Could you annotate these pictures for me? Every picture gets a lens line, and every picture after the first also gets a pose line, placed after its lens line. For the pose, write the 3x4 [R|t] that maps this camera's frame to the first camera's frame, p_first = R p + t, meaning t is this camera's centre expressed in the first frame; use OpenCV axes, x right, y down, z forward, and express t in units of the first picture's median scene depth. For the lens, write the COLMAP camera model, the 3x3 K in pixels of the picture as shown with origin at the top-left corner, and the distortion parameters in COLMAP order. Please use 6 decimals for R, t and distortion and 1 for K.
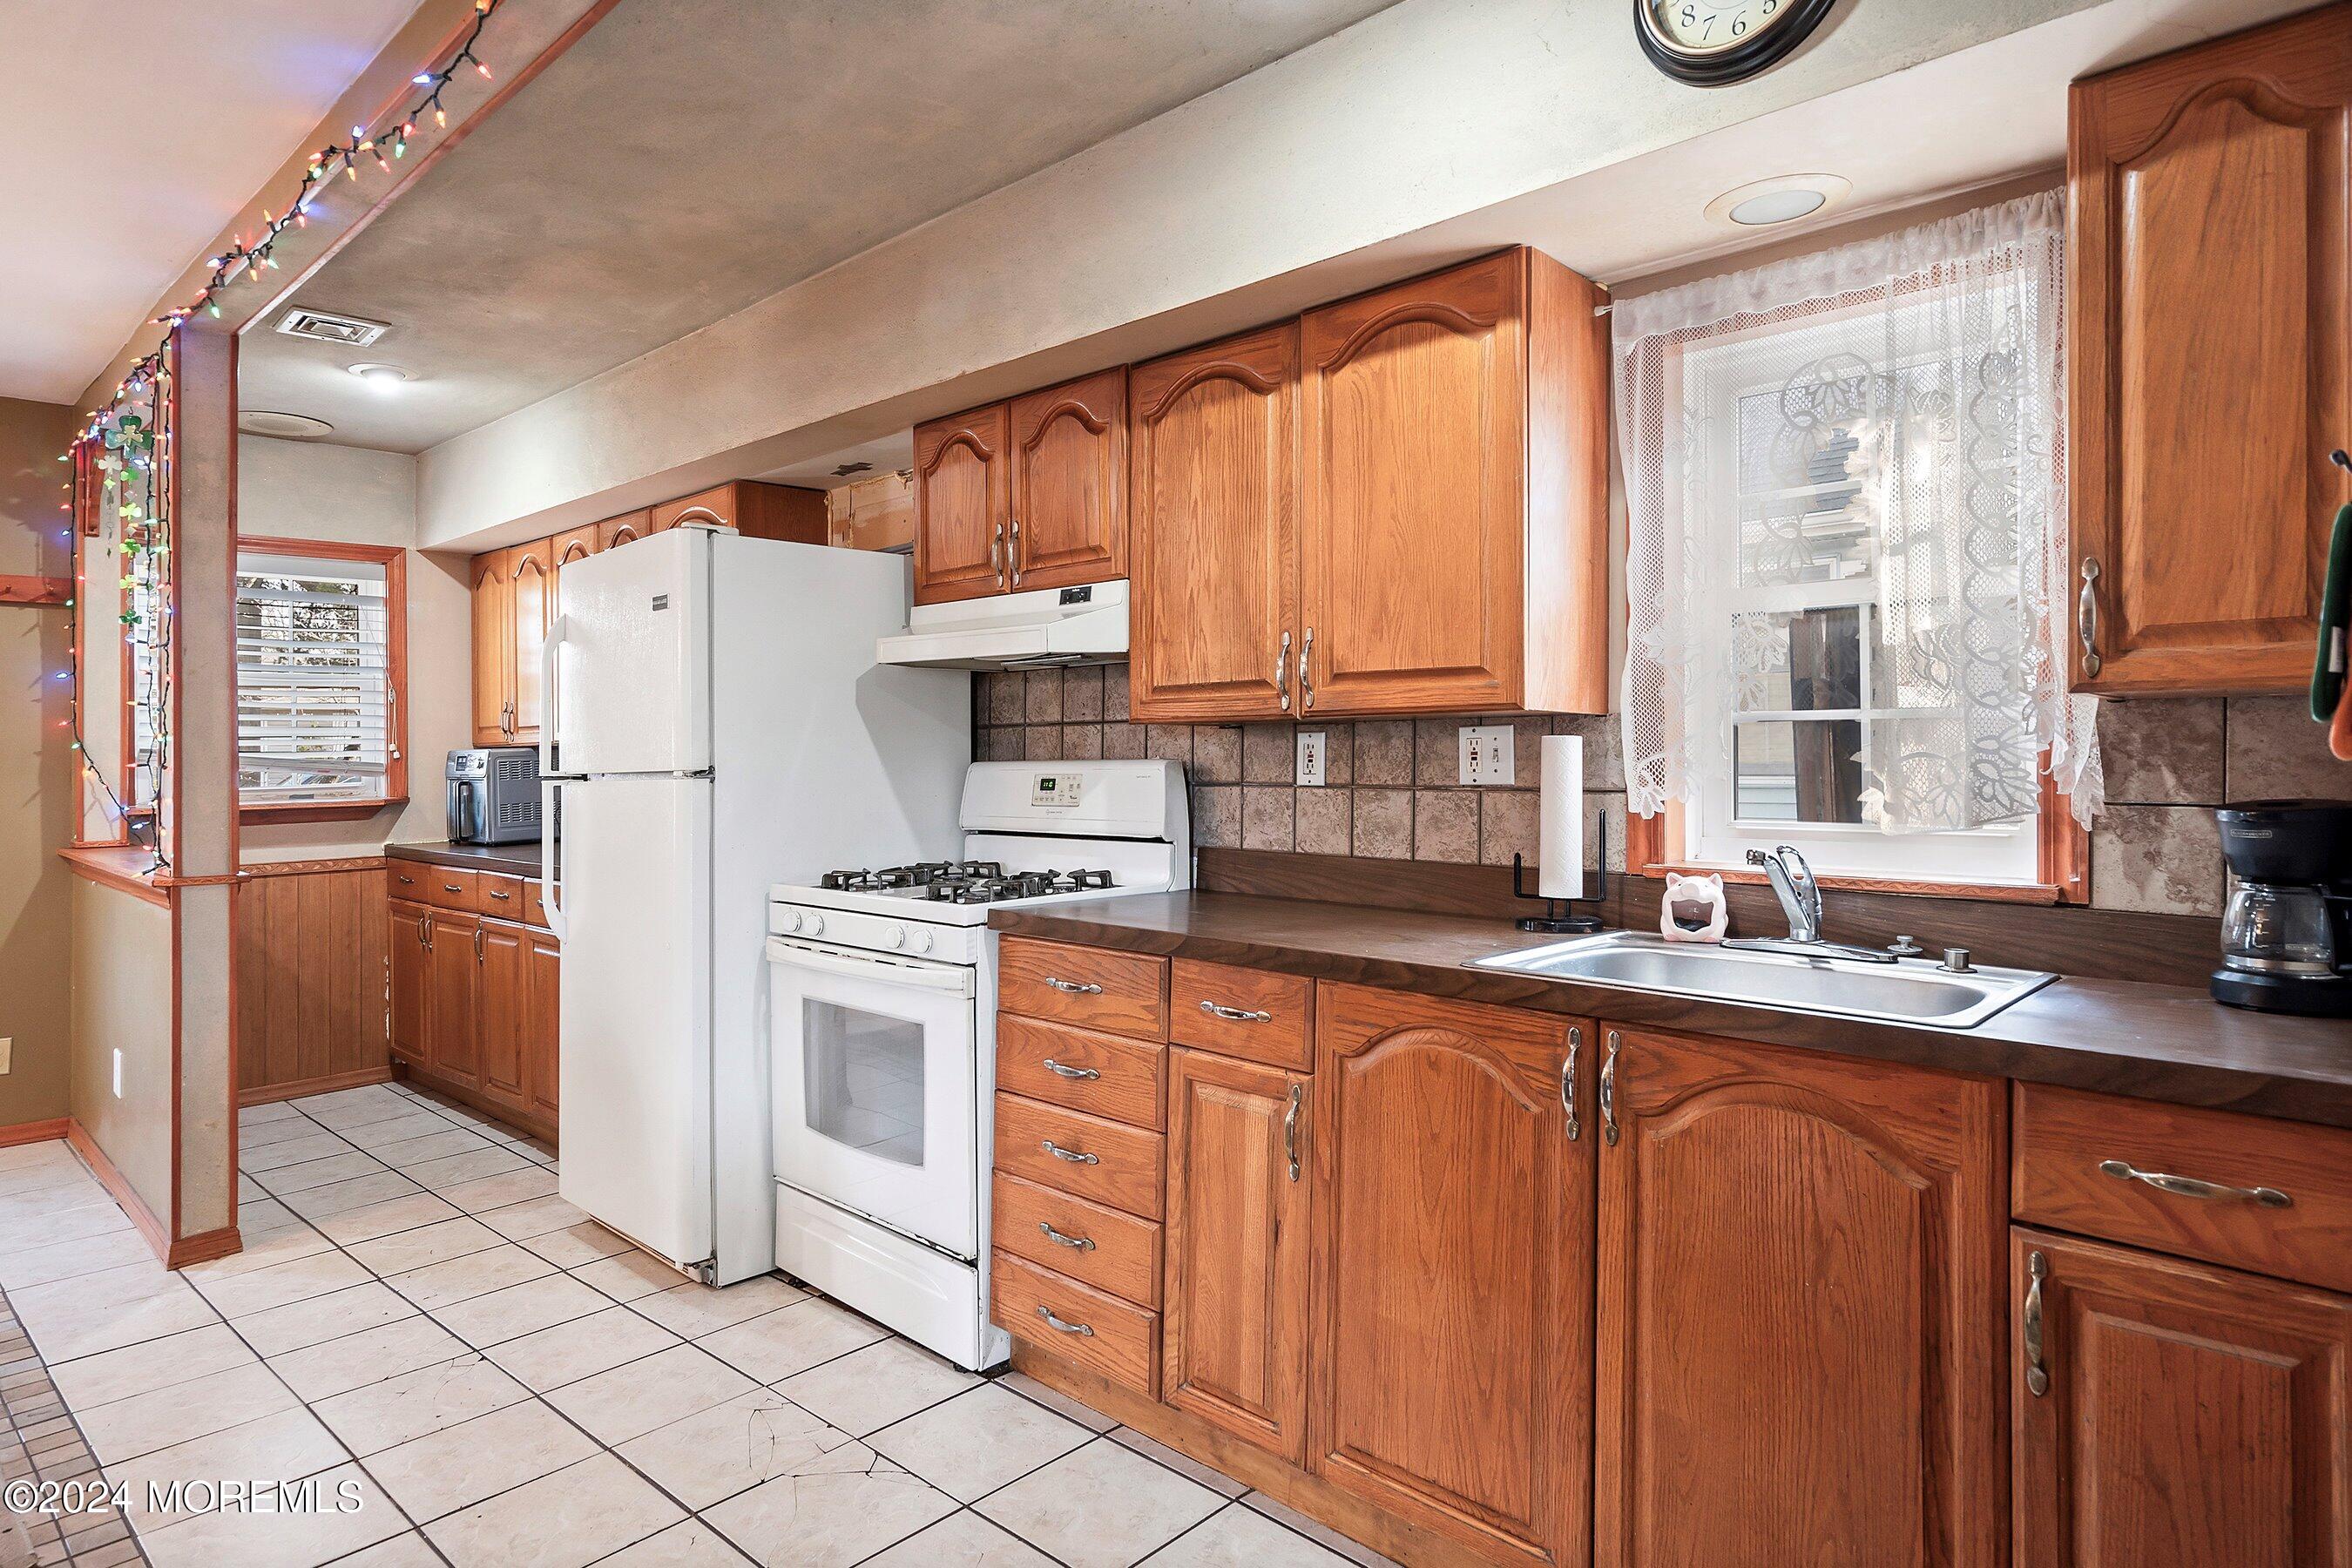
lens RADIAL K [[1315.6, 0, 1184.3], [0, 1315.6, 737.8], [0, 0, 1]] dist [0.001378, 0.000117]
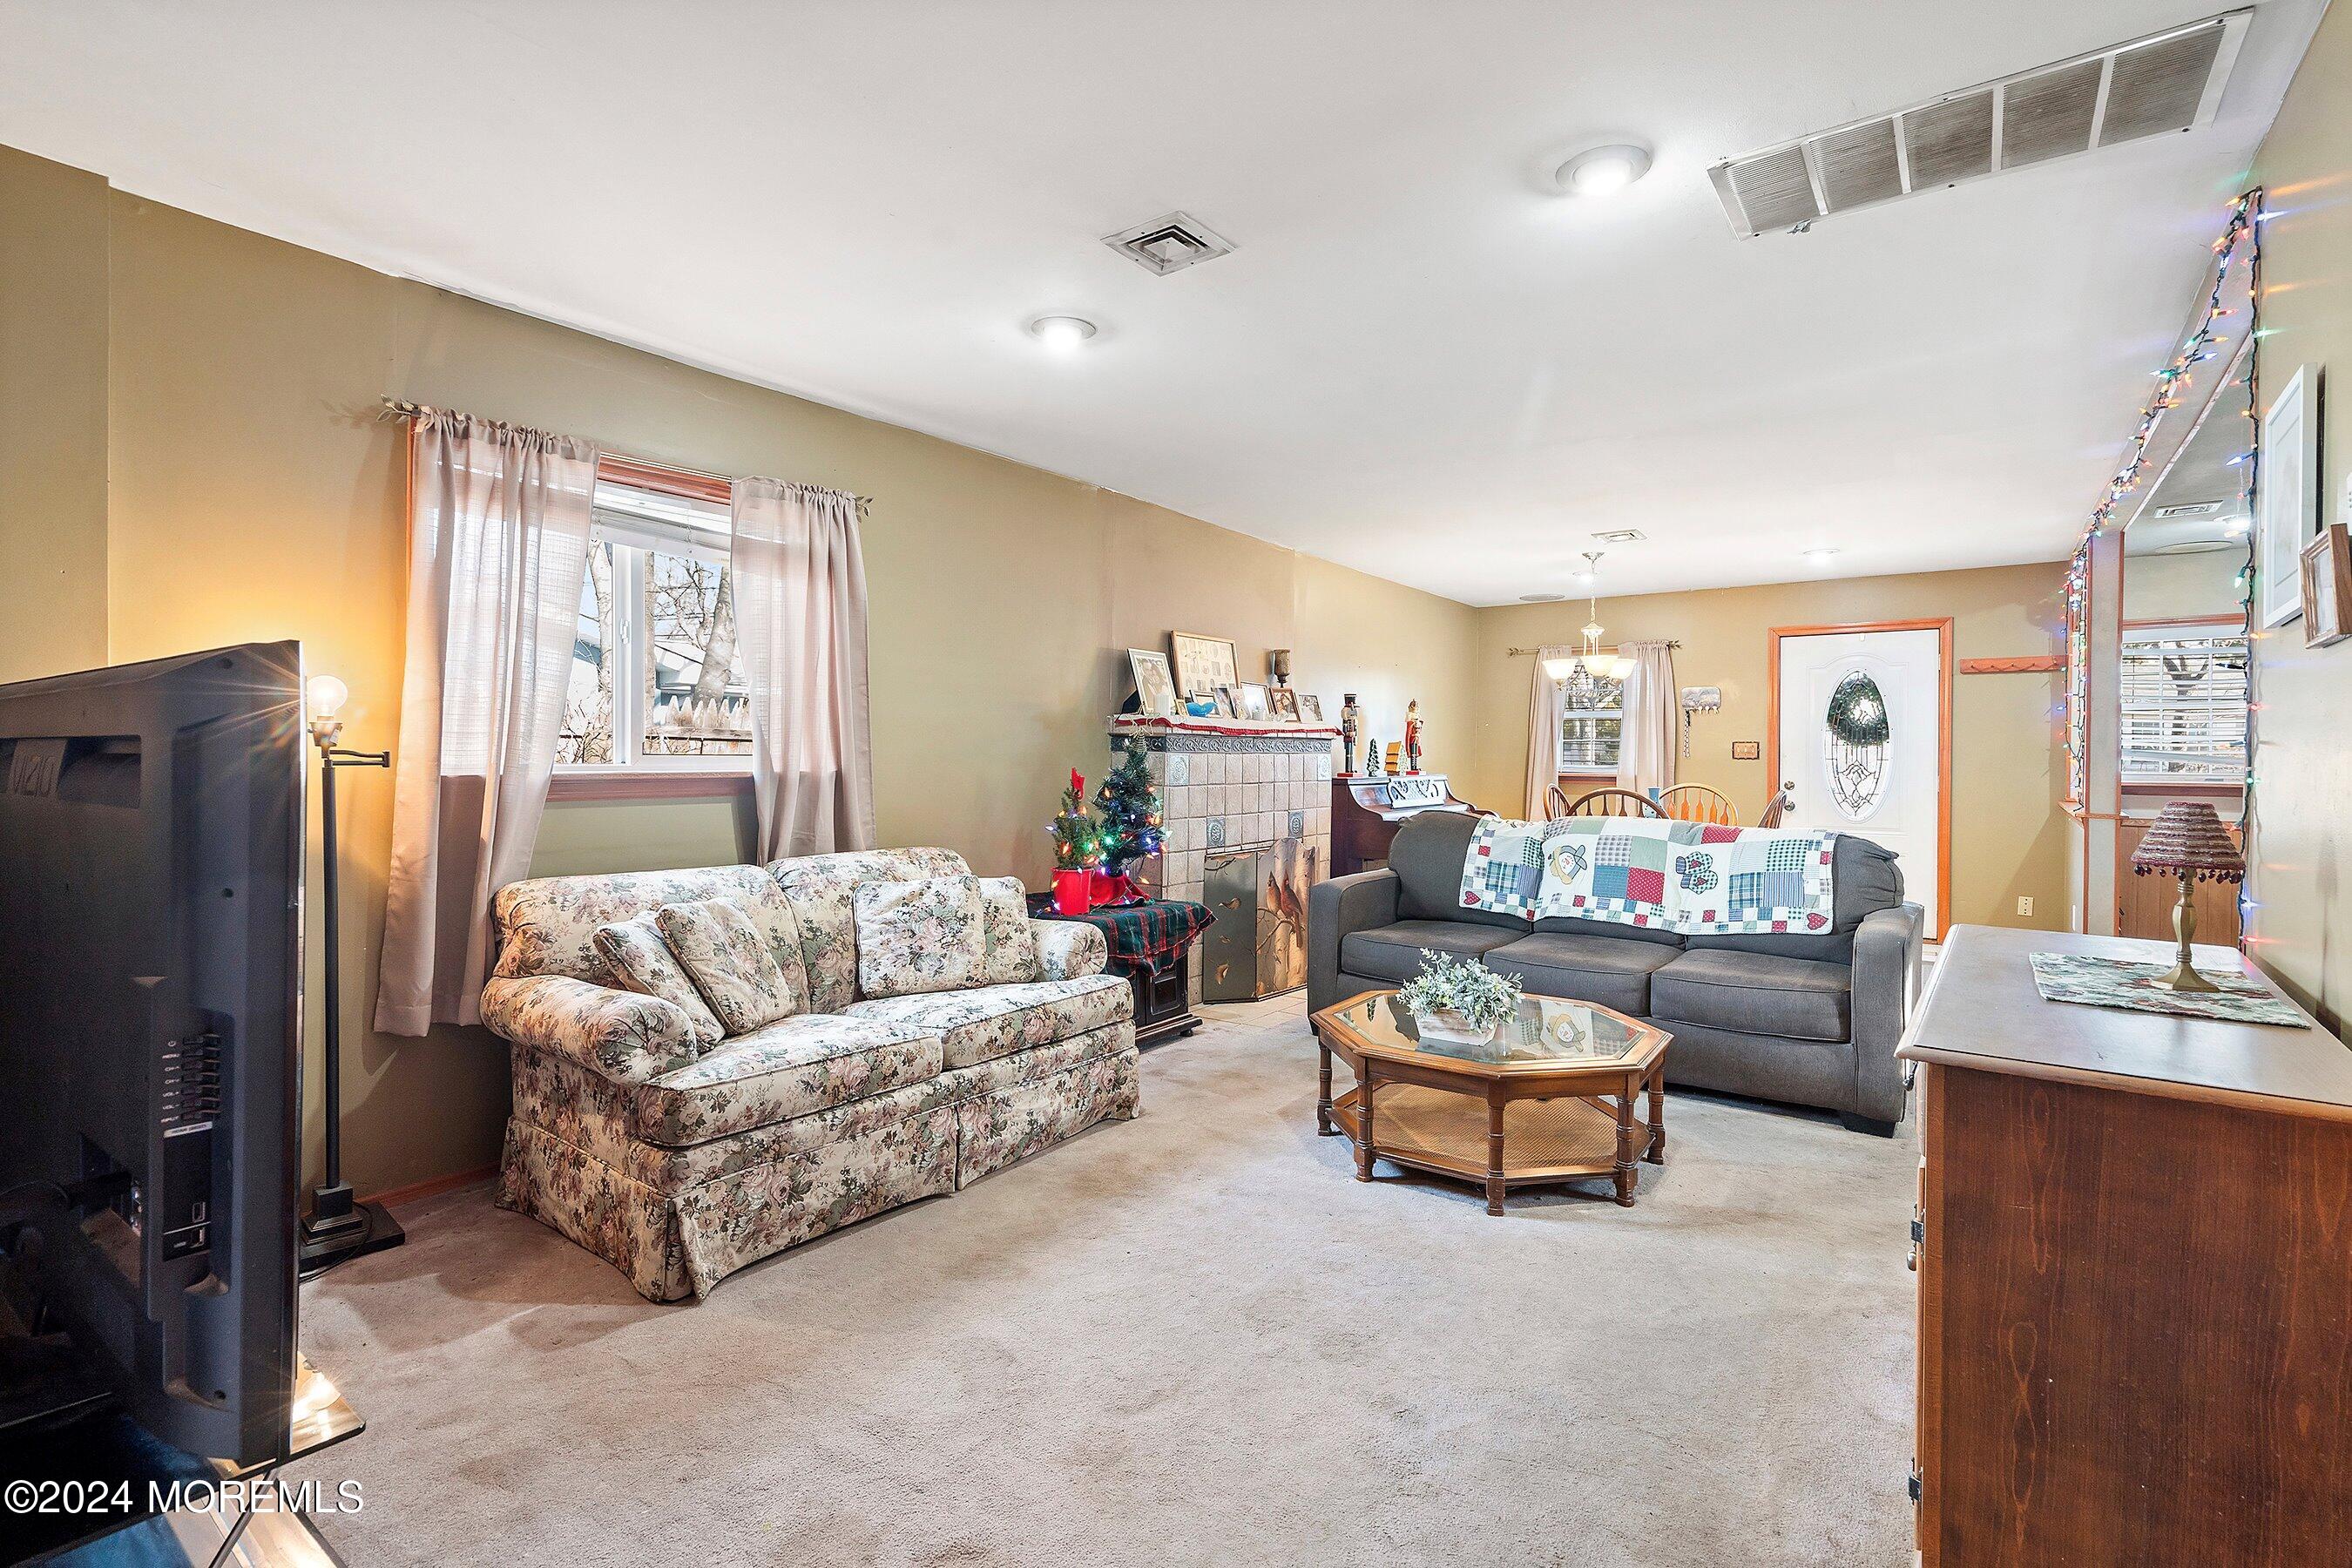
lens RADIAL K [[1095.1, 0, 1120.1], [0, 1095.1, 752.6], [0, 0, 1]] dist [-0.003517, -0.016149]
pose [[0.085973, 0.015723, -0.996173, 0.896295], [0.000331, 0.999875, 0.015810, -0.016143], [0.996297, -0.001689, 0.085957, -0.726620]]
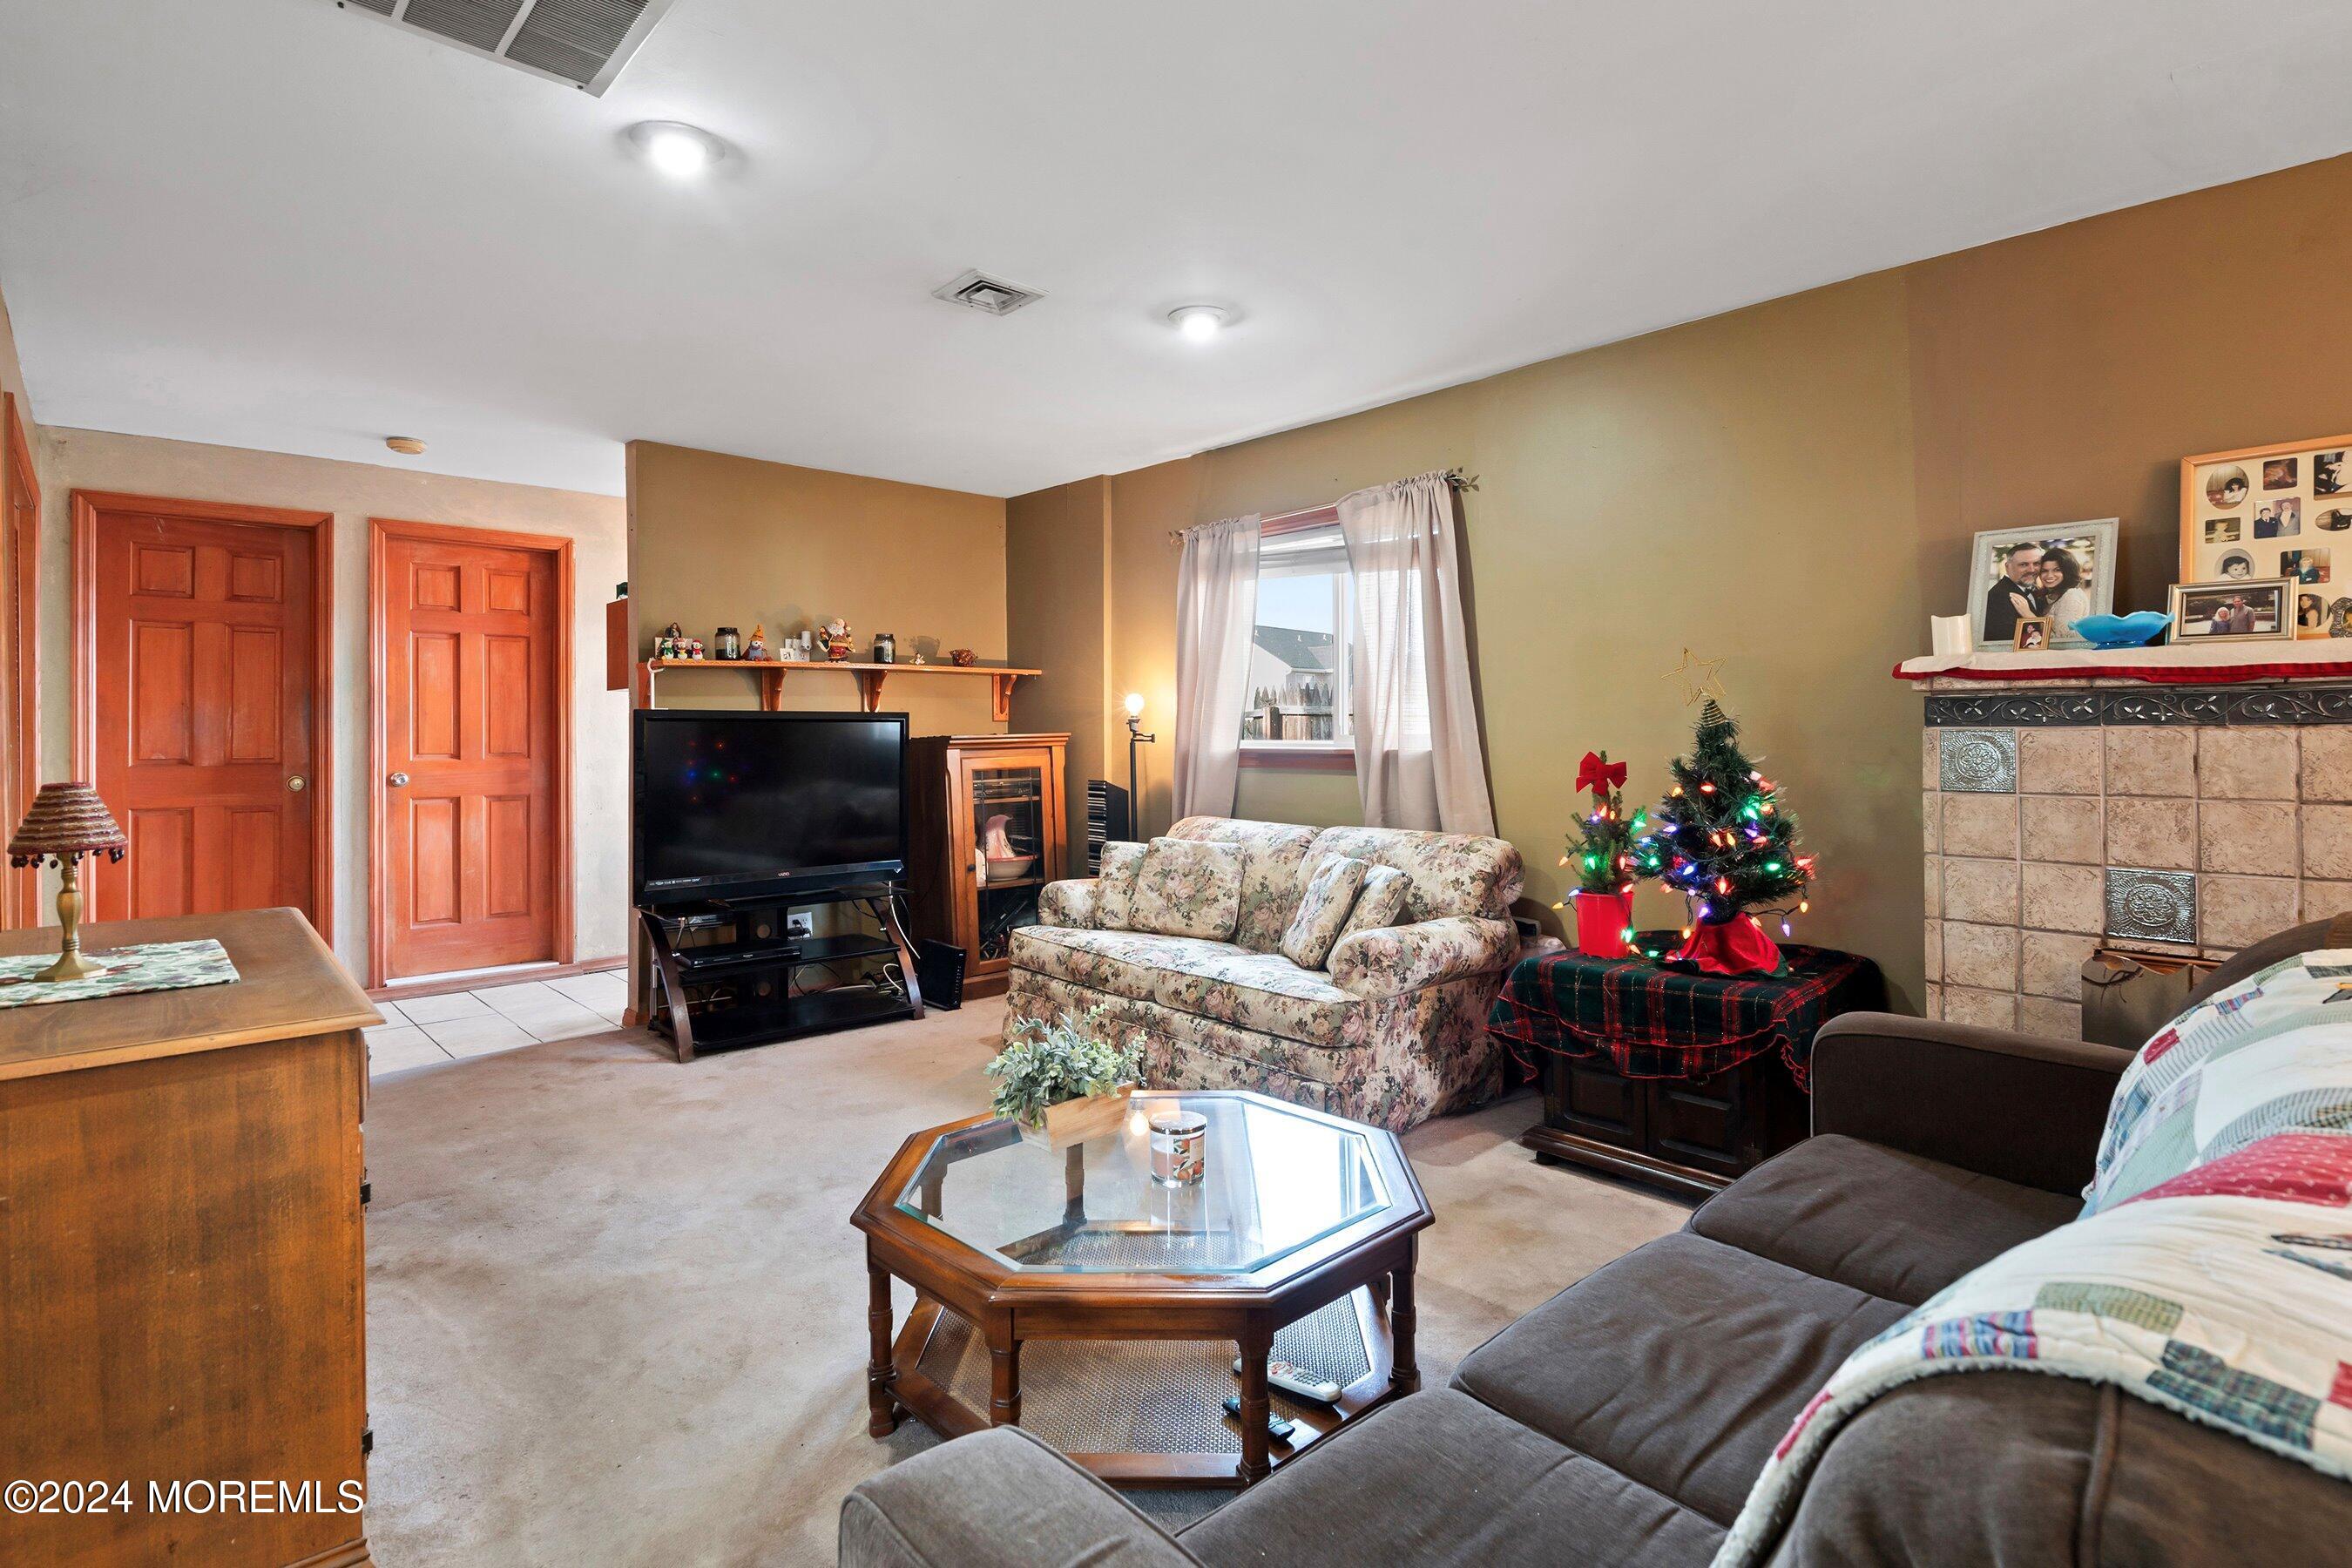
lens RADIAL K [[1163.8, 0, 1177.6], [0, 1163.8, 731.4], [0, 0, 1]] dist [0.000794, 0.000471]
pose [[-0.996885, 0.020003, 0.076284, -0.356861], [0.019223, 0.999755, -0.010947, 0.014817], [-0.076485, -0.009446, -0.997026, 0.584162]]
